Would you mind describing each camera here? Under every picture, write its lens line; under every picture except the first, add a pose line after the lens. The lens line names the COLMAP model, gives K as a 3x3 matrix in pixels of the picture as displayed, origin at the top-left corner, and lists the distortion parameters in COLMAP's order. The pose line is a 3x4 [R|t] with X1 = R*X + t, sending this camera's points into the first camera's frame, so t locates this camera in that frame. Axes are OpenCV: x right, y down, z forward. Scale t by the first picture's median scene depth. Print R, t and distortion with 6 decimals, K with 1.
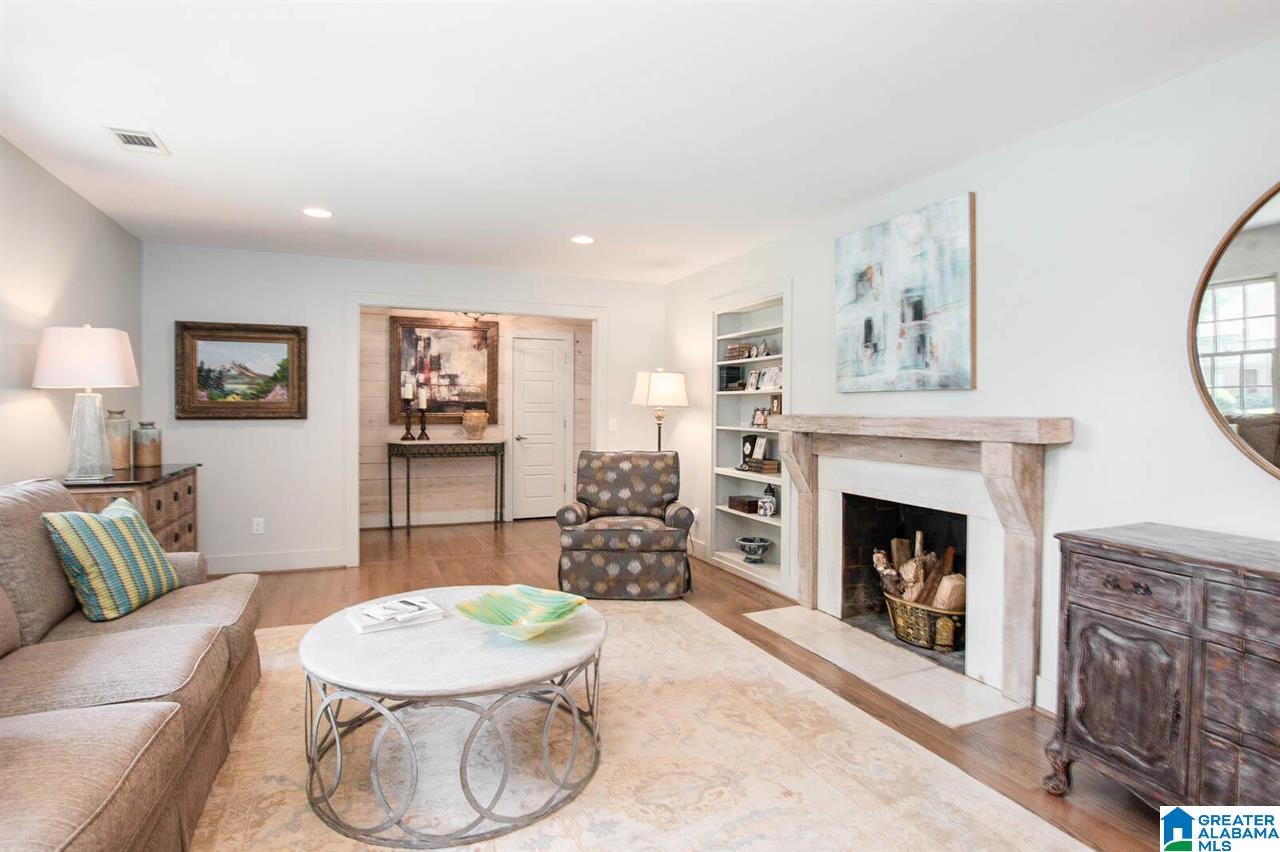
lens RADIAL K [[636.3, 0, 633.3], [0, 636.3, 420.5], [0, 0, 1]] dist [-0.023972, 0.000878]
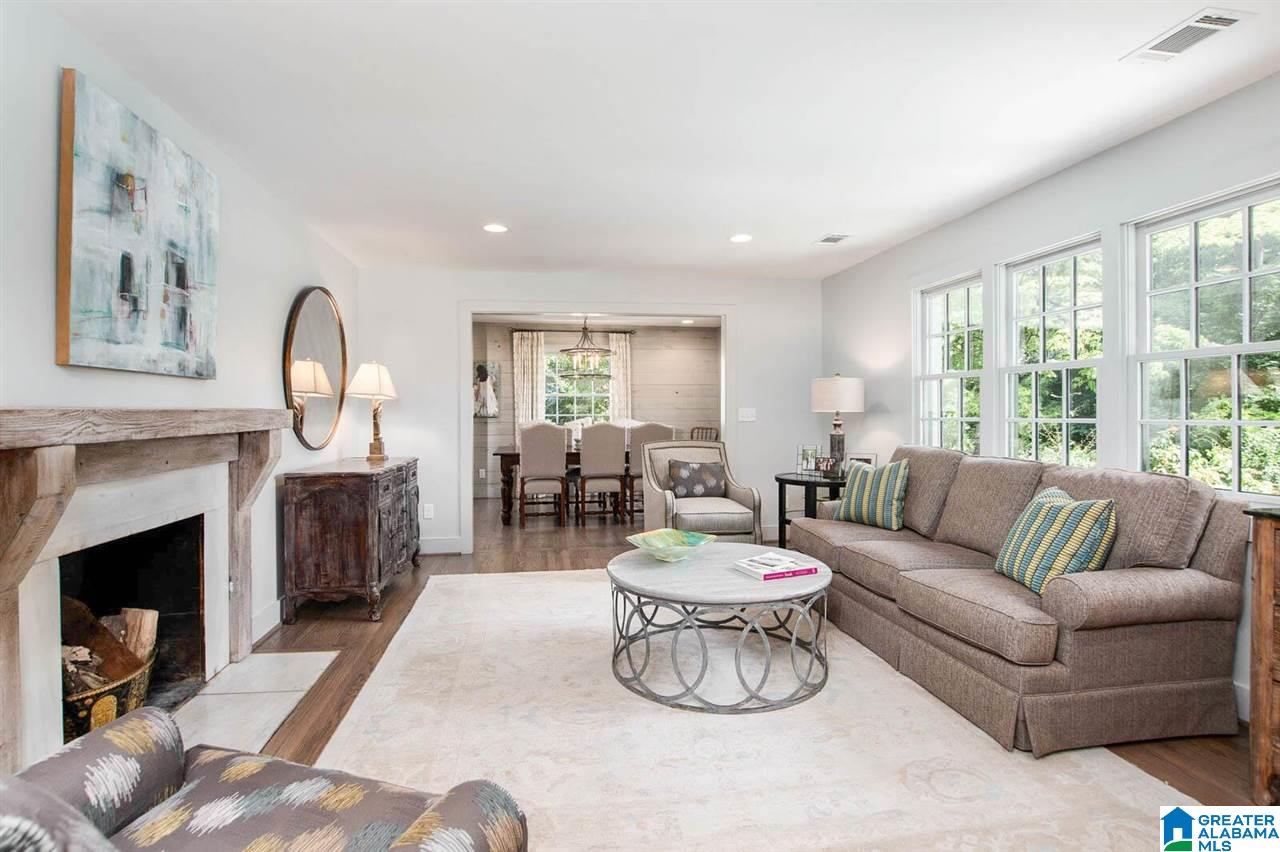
lens RADIAL K [[615.1, 0, 627.3], [0, 615.1, 418.0], [0, 0, 1]] dist [-0.022554, 0.001632]
pose [[-0.968497, -0.009239, 0.248855, -0.281331], [-0.001783, 0.999543, 0.030170, -0.018474], [-0.249020, 0.028776, -0.968071, 1.571761]]
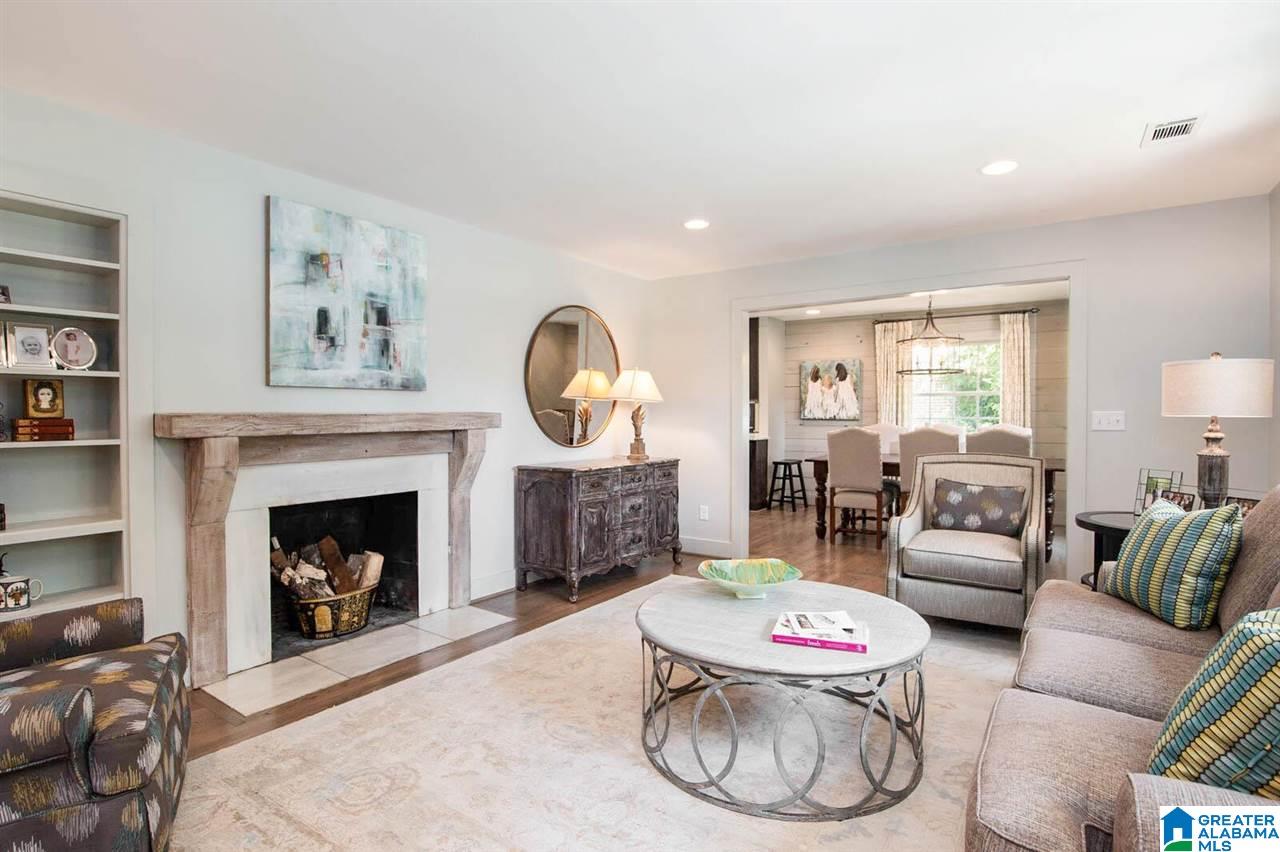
lens RADIAL K [[636.3, 0, 638.3], [0, 636.3, 425.6], [0, 0, 1]] dist [-0.023972, 0.000878]
pose [[-0.535742, -0.024426, 0.844028, -0.707860], [0.011631, 0.999273, 0.036302, -0.019025], [-0.844302, 0.029265, -0.535068, 1.192489]]
